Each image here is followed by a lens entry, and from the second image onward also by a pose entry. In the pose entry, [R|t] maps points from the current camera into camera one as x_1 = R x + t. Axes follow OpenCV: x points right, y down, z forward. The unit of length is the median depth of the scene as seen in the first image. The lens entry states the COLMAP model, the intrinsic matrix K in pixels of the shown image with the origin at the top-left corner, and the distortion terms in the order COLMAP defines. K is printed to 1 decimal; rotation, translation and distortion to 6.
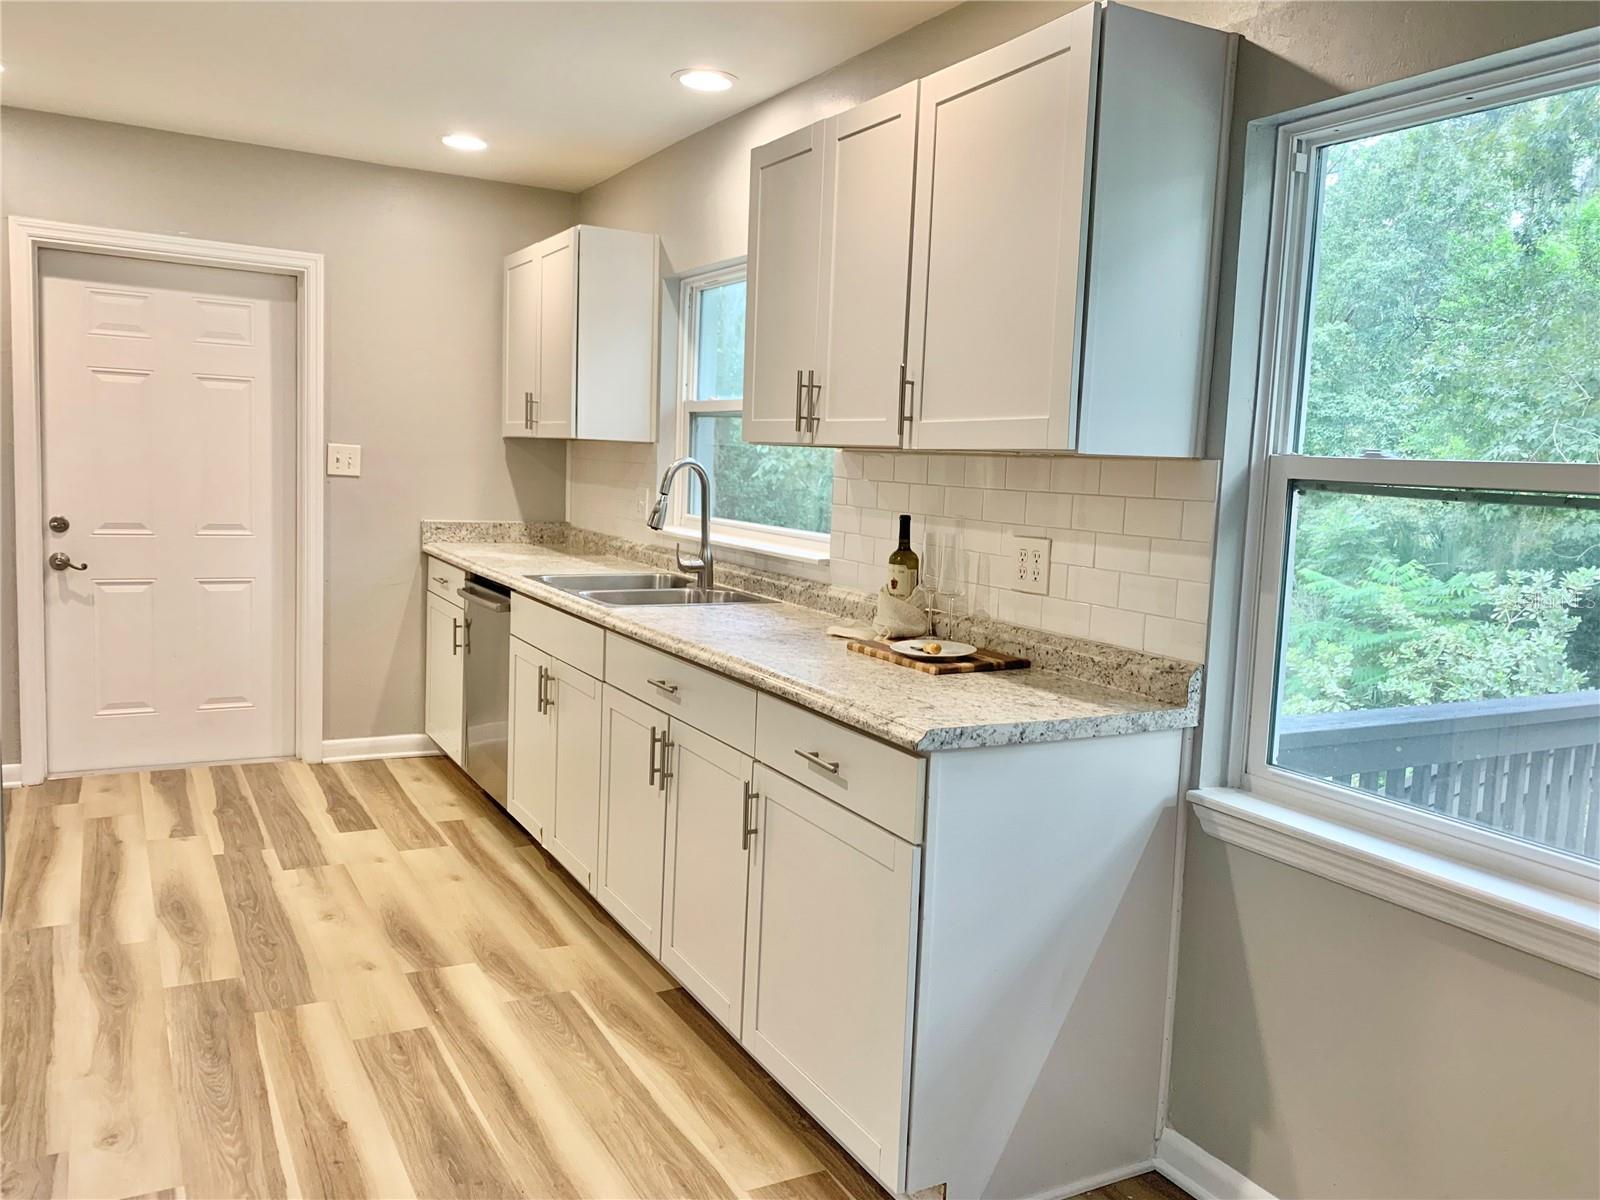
lens RADIAL K [[1238.0, 0, 791.7], [0, 1238.0, 594.3], [0, 0, 1]] dist [0.051987, -0.060528]
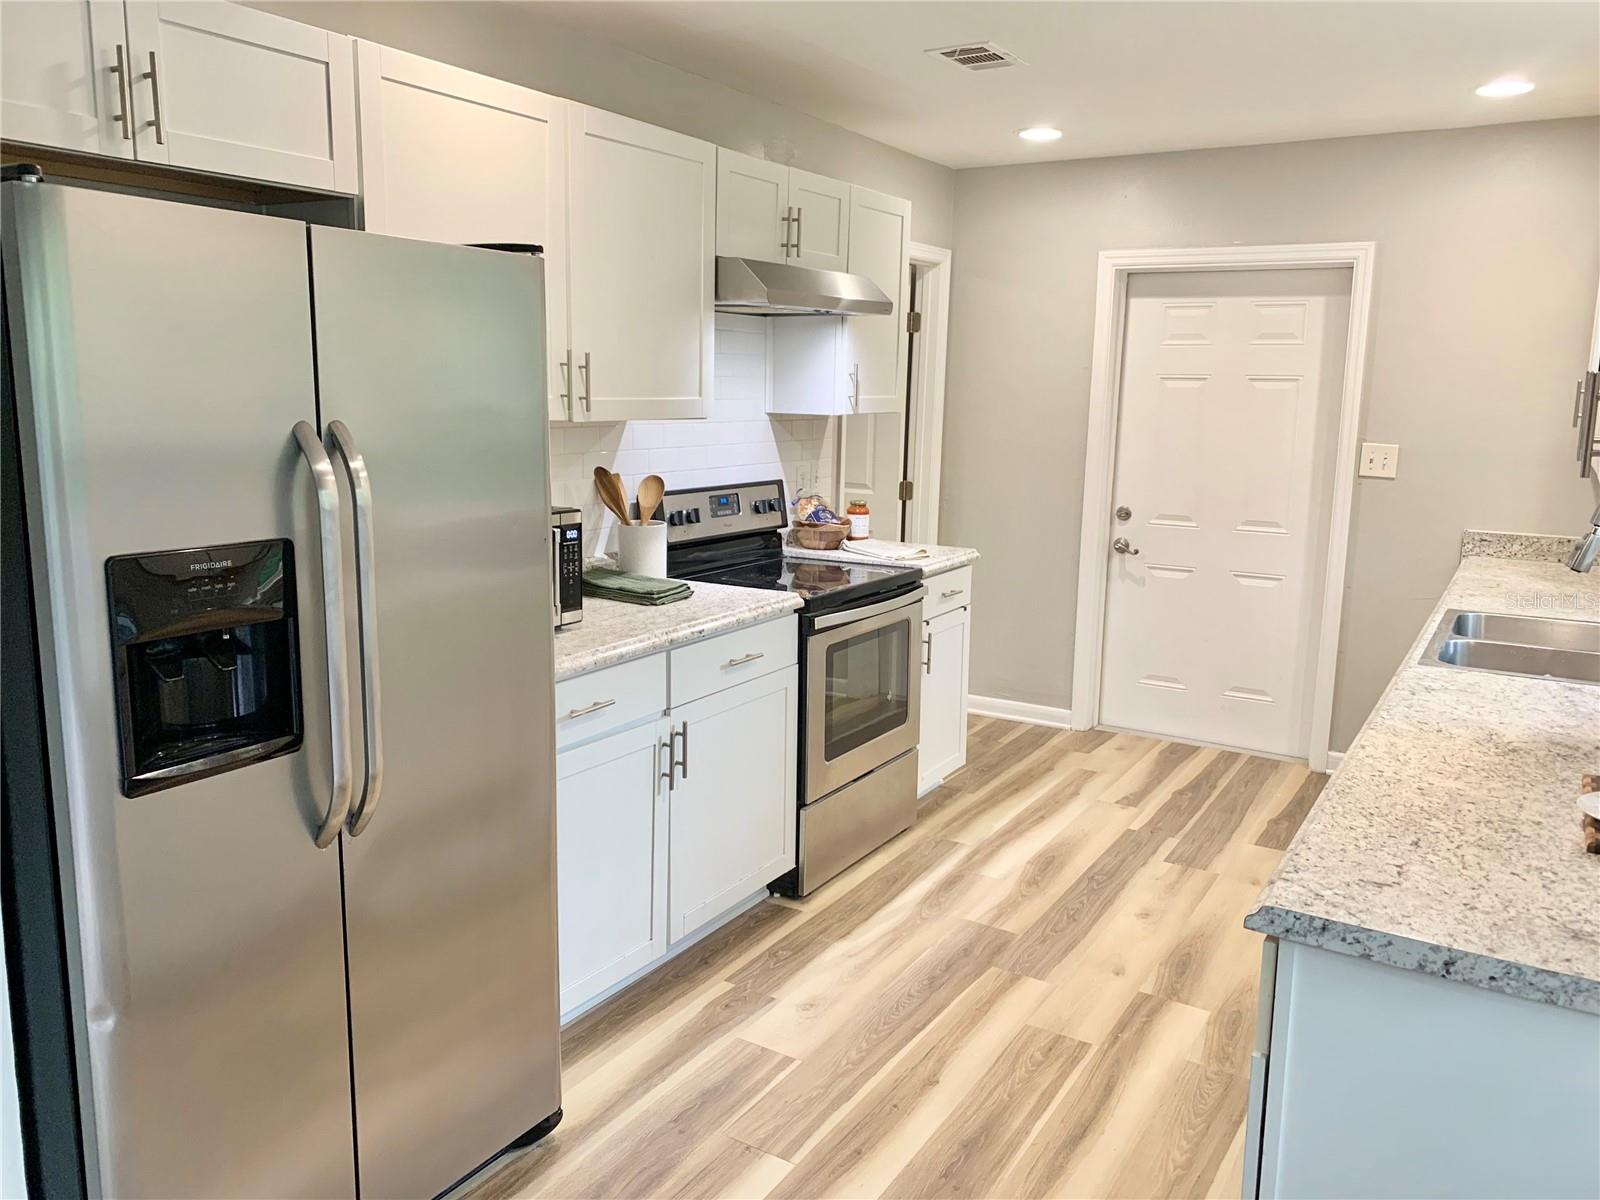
lens RADIAL K [[1238.0, 0, 783.9], [0, 1238.0, 590.3], [0, 0, 1]] dist [0.051987, -0.060528]
pose [[0.480262, 0.114380, -0.869635, 0.293176], [-0.090348, 0.992638, 0.080662, -0.054316], [0.872459, 0.039831, 0.487061, 0.187195]]
